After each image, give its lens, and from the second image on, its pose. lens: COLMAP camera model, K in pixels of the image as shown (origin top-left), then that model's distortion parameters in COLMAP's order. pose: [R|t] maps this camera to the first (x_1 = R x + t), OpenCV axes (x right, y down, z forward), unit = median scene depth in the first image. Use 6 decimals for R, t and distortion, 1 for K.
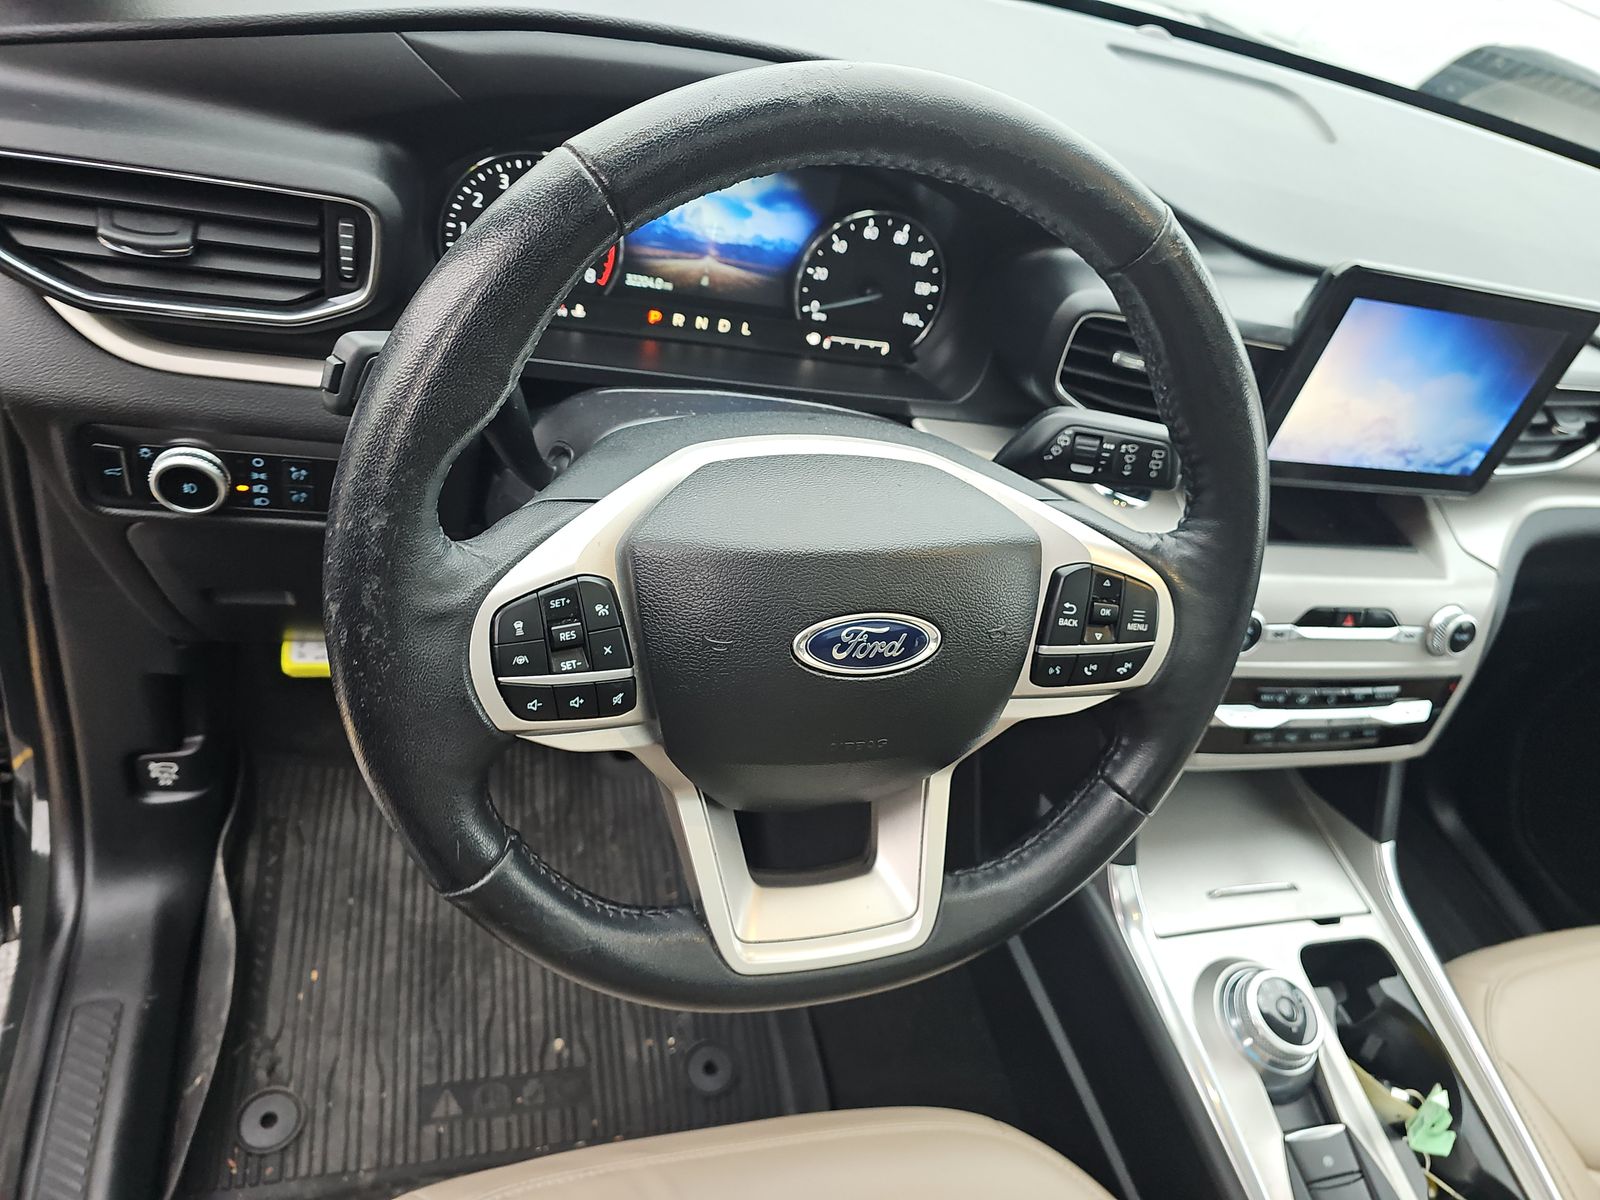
lens RADIAL K [[1059.2, 0, 800.0], [0, 1059.2, 600.0], [0, 0, 1]] dist [0.029583, 0.000216]
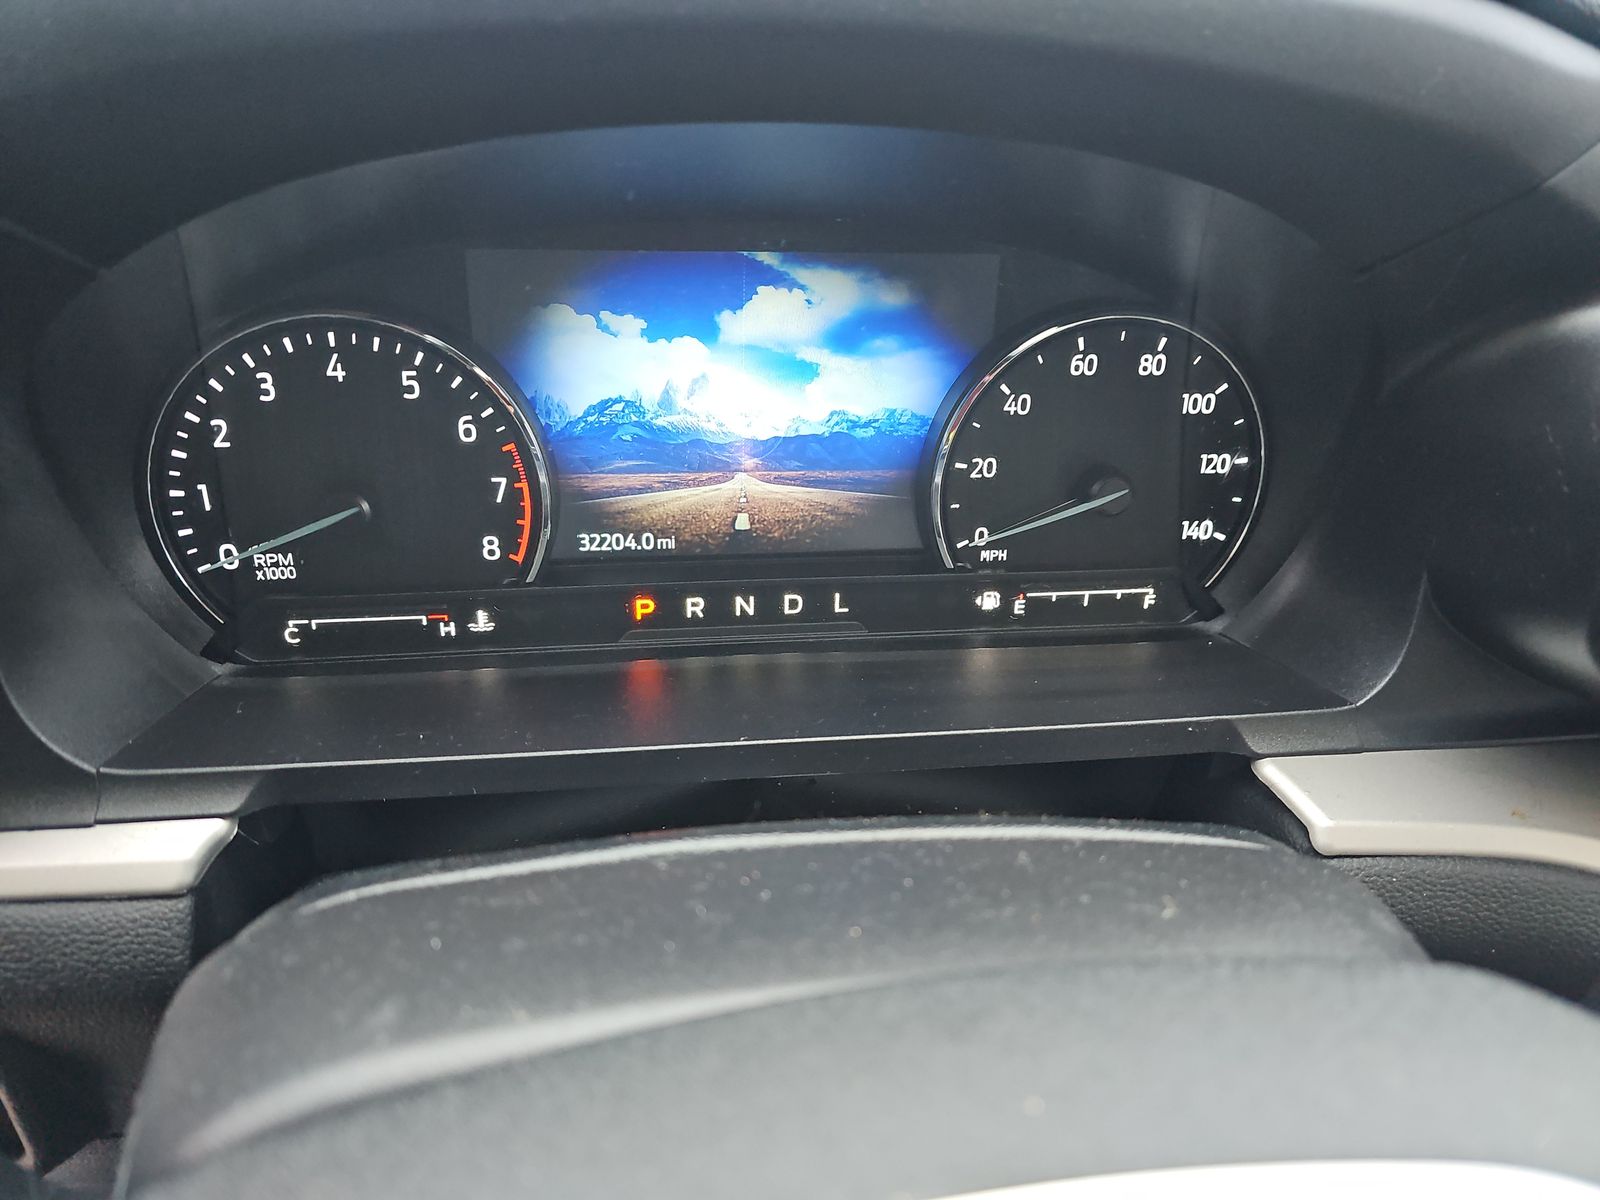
lens RADIAL K [[1059.2, 0, 800.0], [0, 1059.2, 600.0], [0, 0, 1]] dist [0.029583, 0.000216]
pose [[0.974775, -0.138715, -0.174850, 0.014173], [0.099980, 0.971796, -0.213580, -0.162713], [0.199545, 0.190711, 0.961151, 0.557728]]
